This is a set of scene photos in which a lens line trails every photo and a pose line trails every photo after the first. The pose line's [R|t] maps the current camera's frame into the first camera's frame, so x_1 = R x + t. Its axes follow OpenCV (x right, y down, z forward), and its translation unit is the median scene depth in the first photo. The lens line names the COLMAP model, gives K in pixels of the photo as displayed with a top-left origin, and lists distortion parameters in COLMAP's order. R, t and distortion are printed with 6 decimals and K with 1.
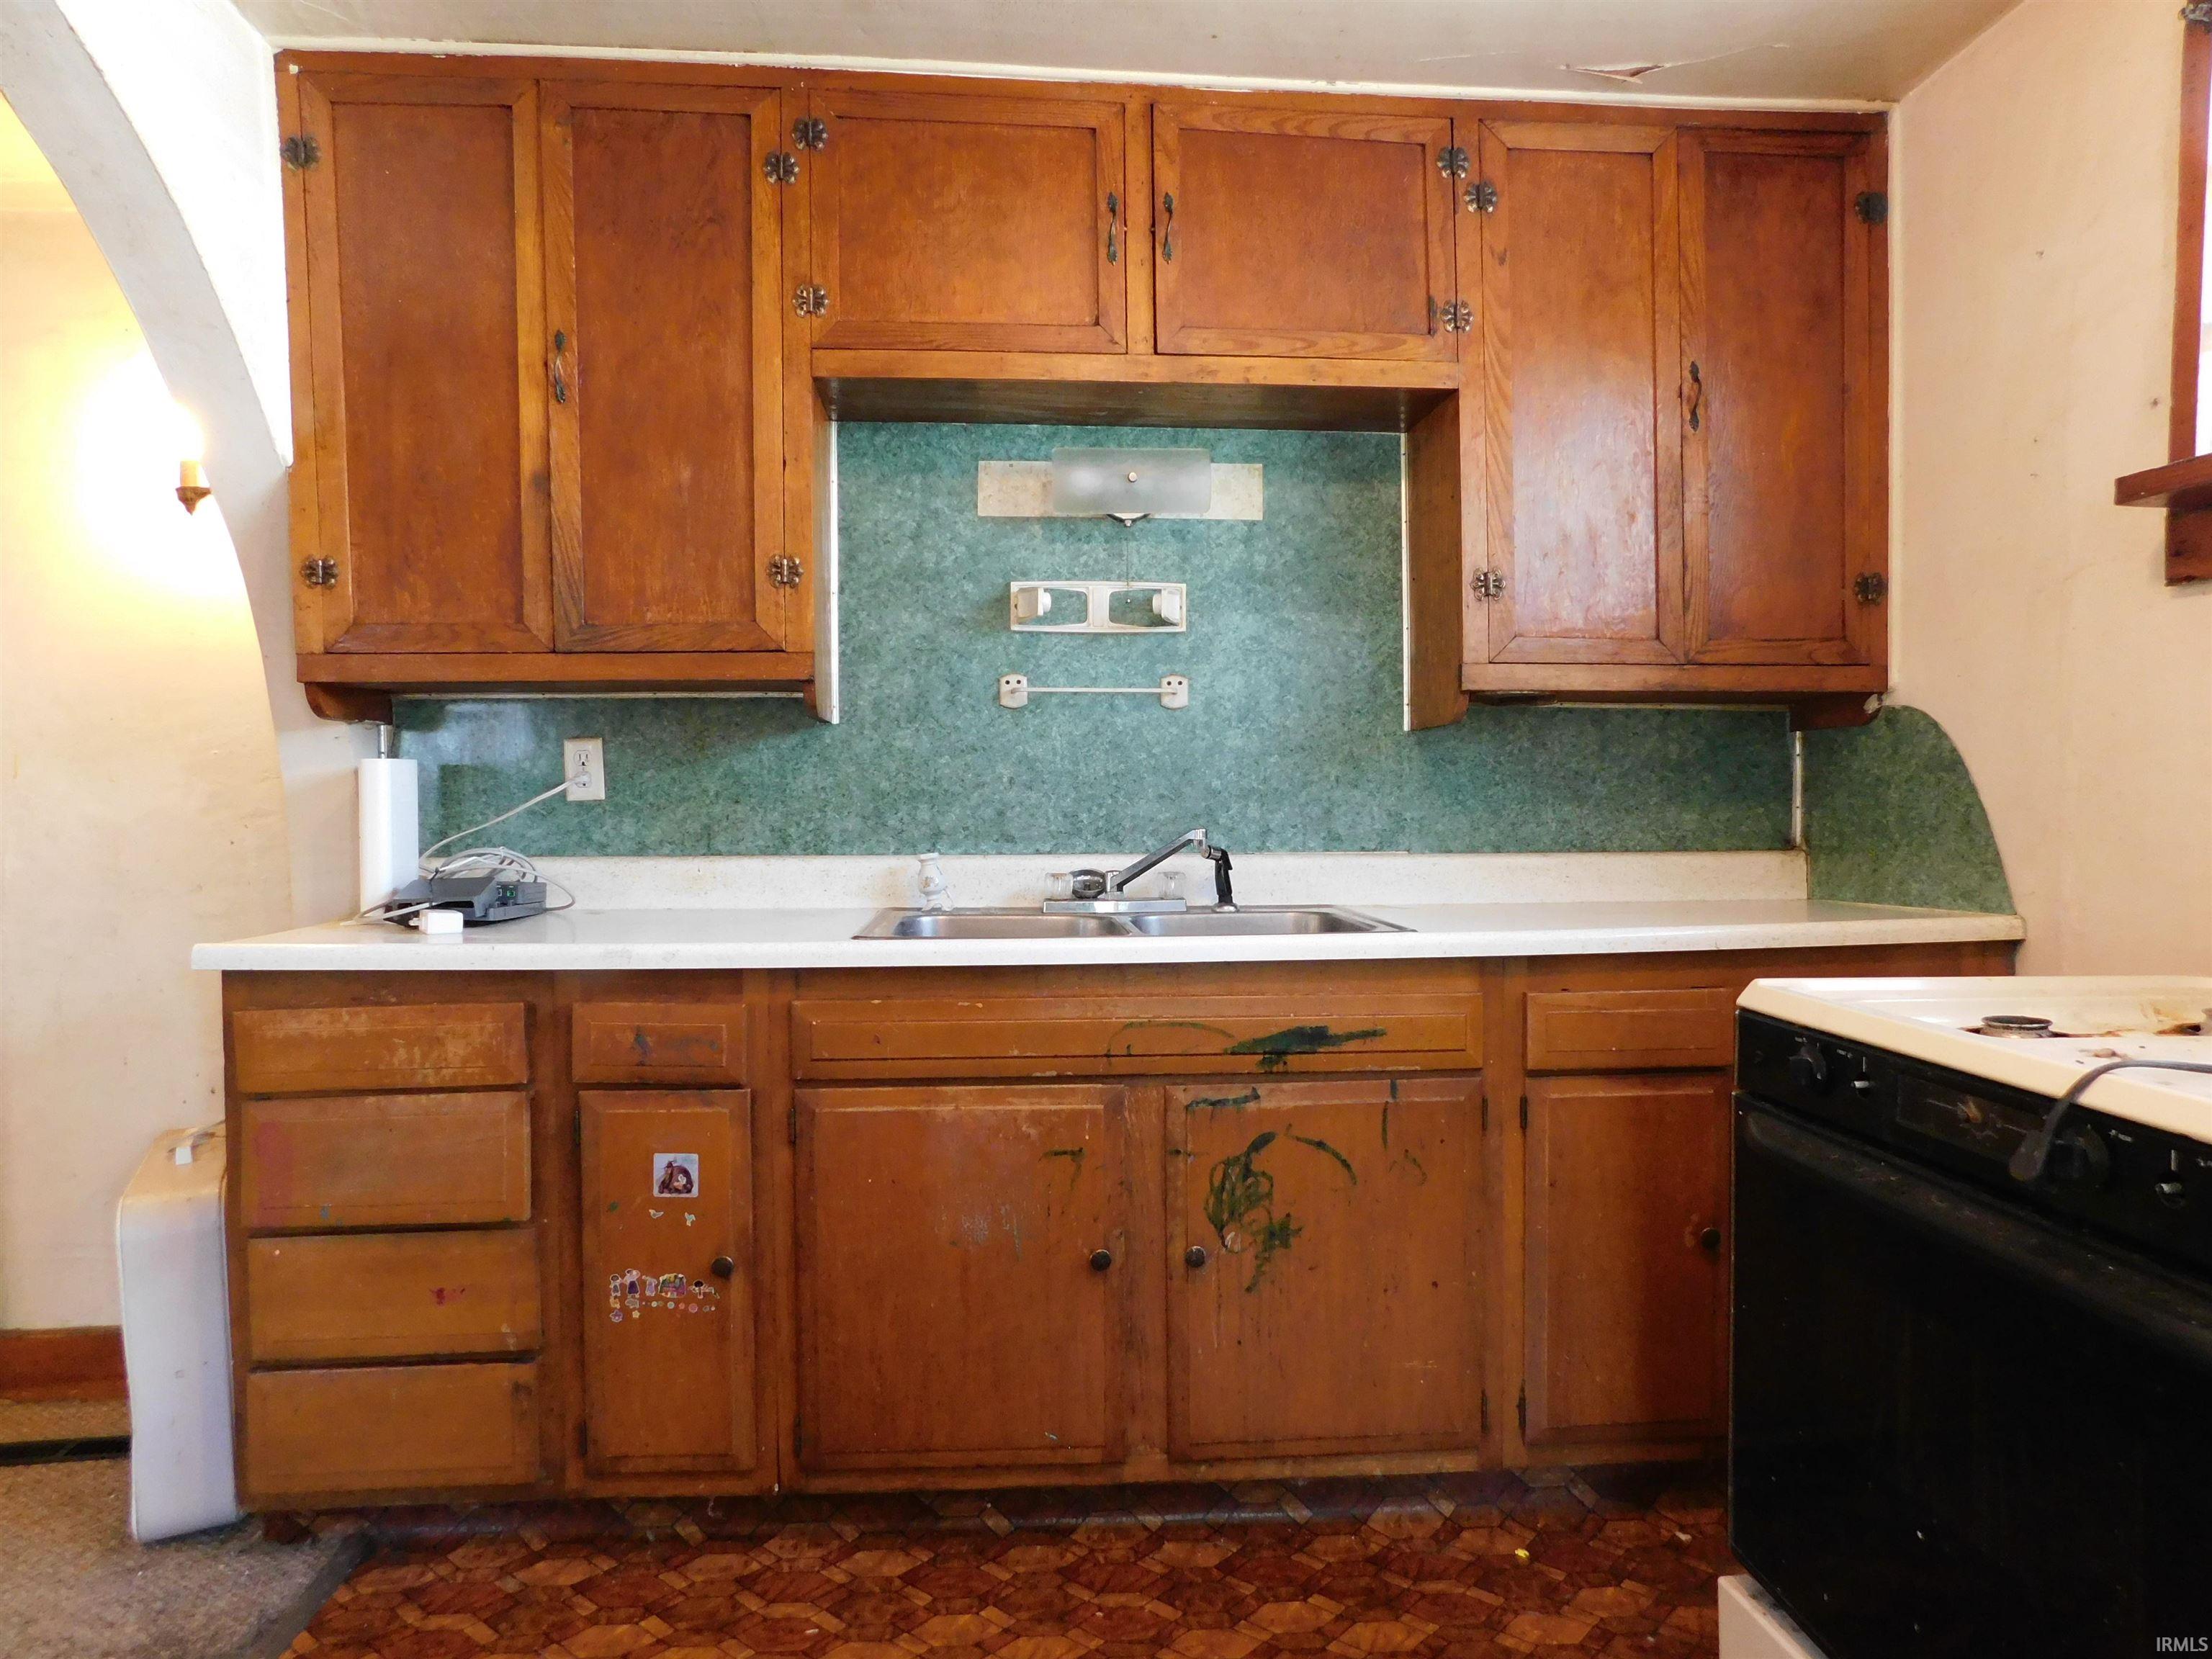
lens RADIAL K [[1462.6, 0, 1114.5], [0, 1462.6, 833.7], [0, 0, 1]] dist [-0.061458, 0.044604]
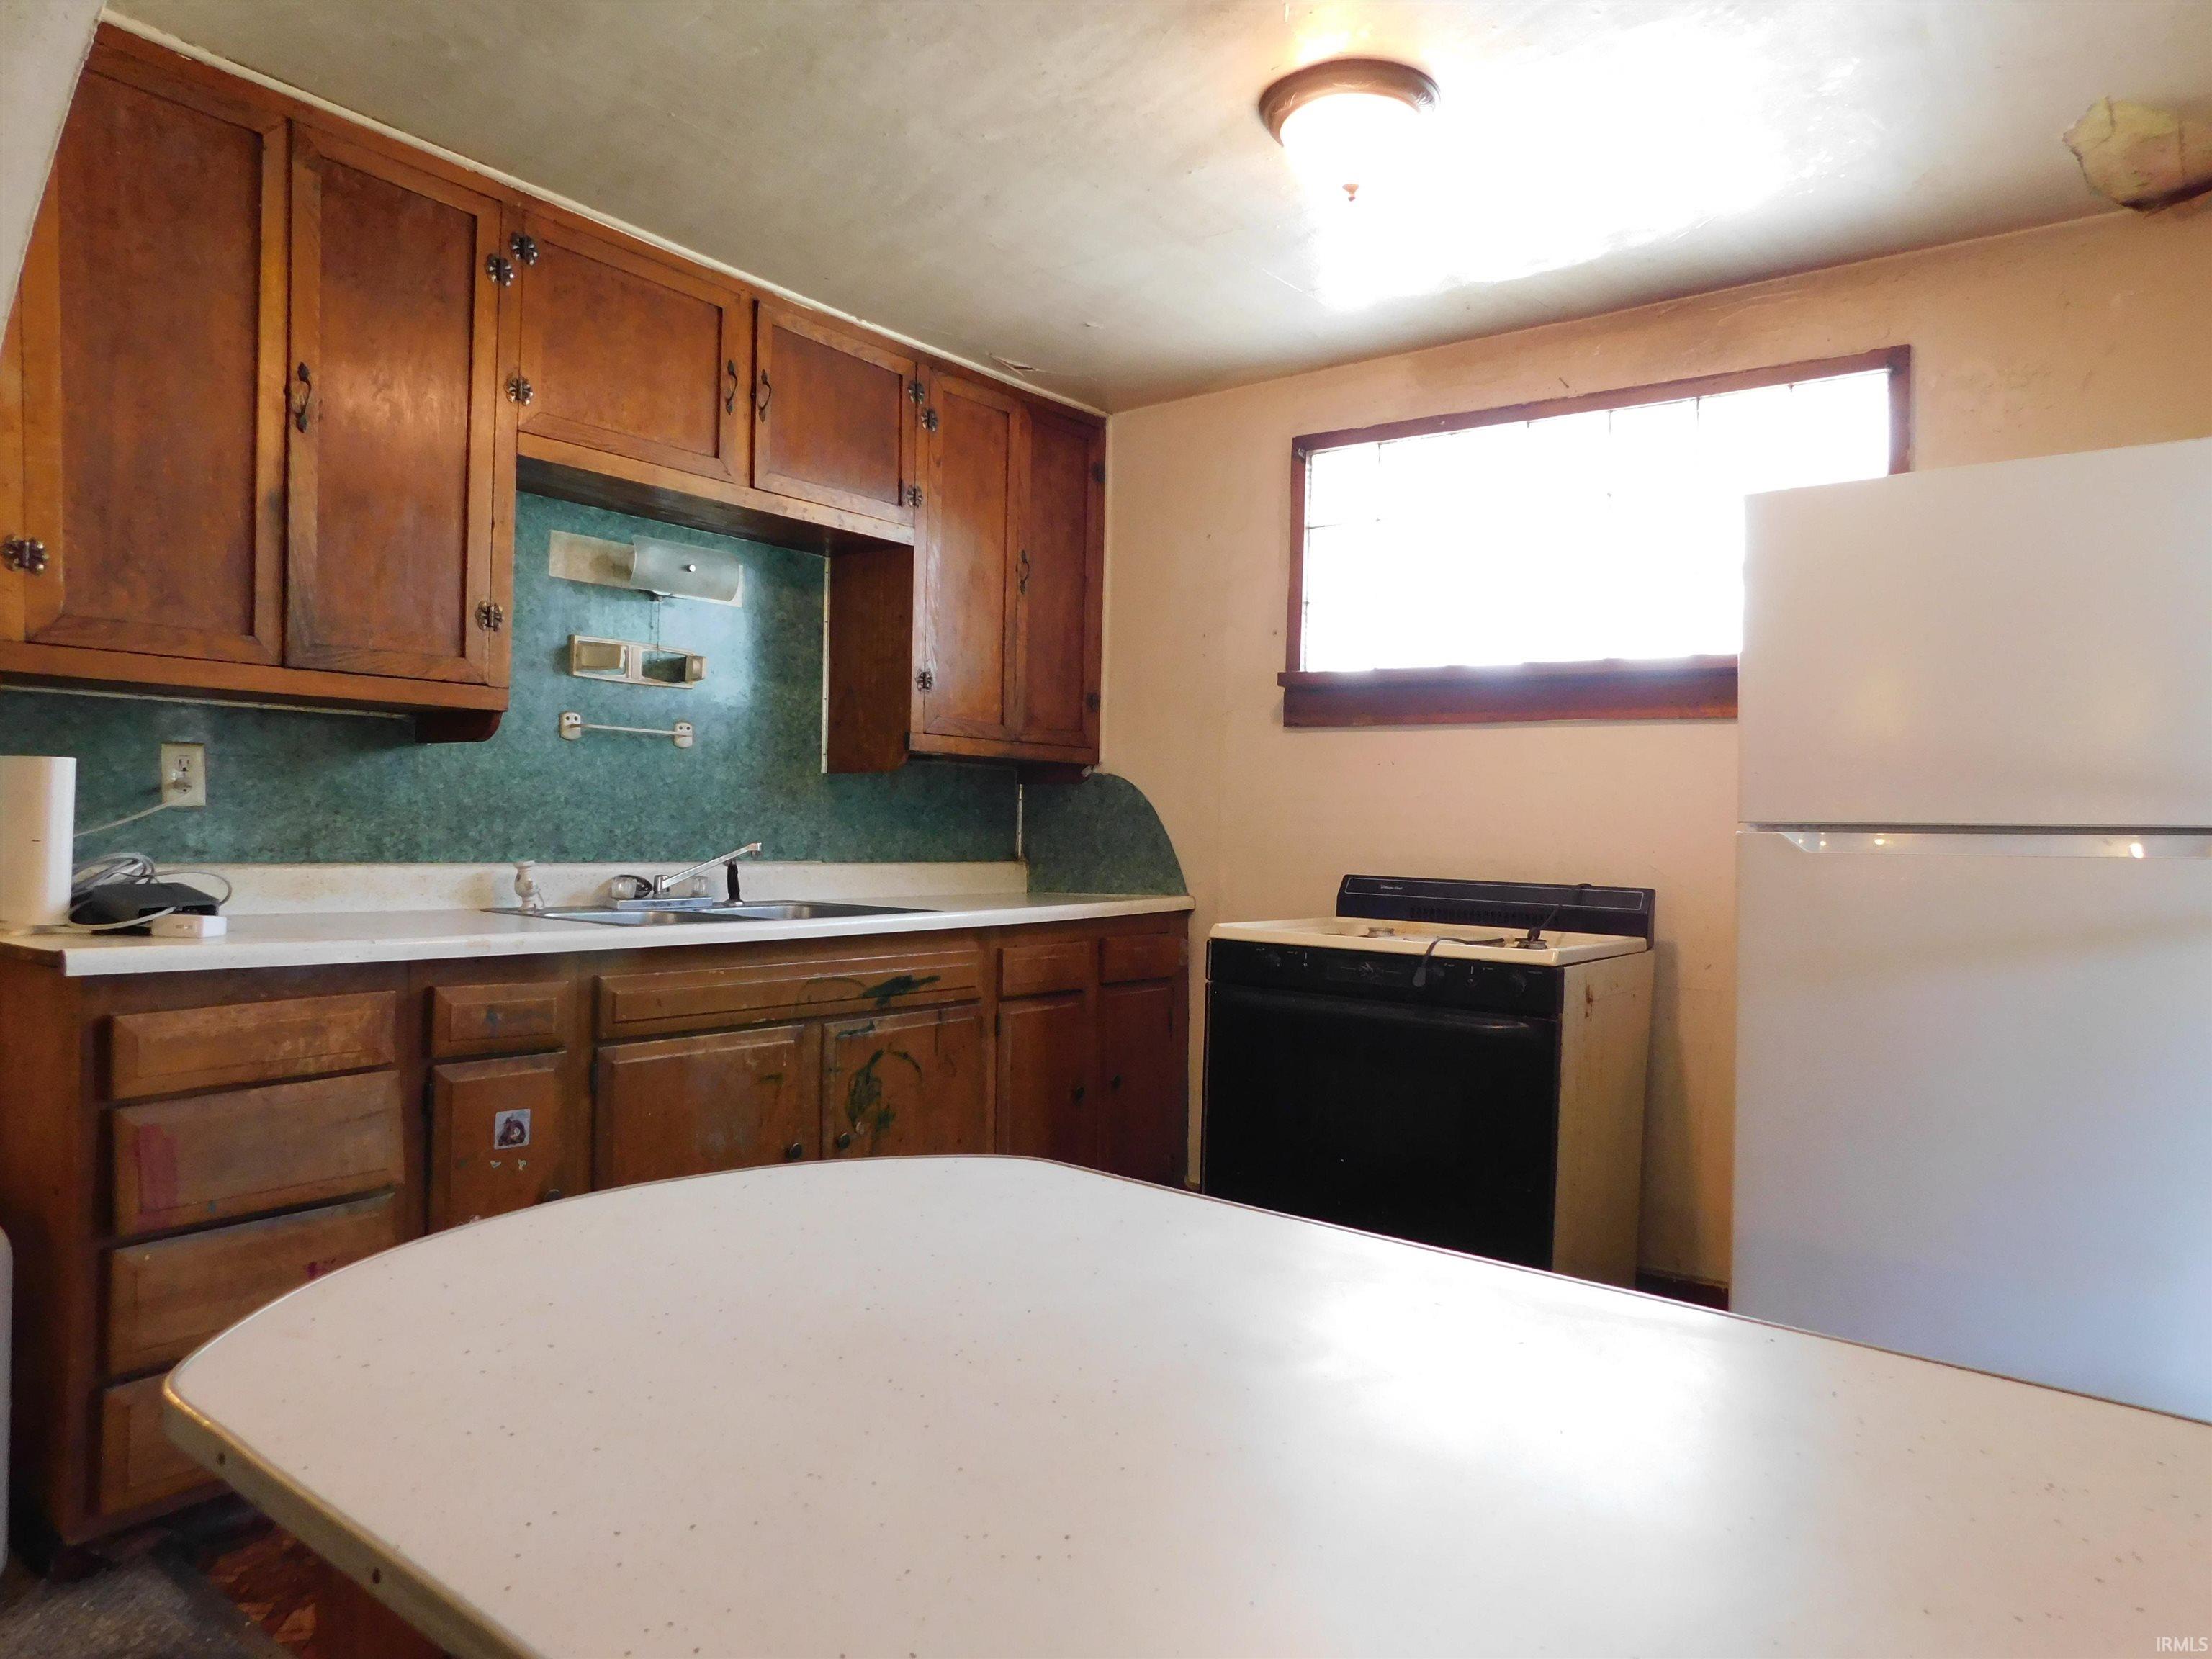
lens RADIAL K [[1462.6, 0, 1086.0], [0, 1462.6, 841.2], [0, 0, 1]] dist [-0.061458, 0.044604]
pose [[0.673274, 0.012832, 0.739282, -0.755405], [-0.005474, 0.999908, -0.012371, 0.010674], [-0.739373, 0.004282, 0.673282, -0.127326]]
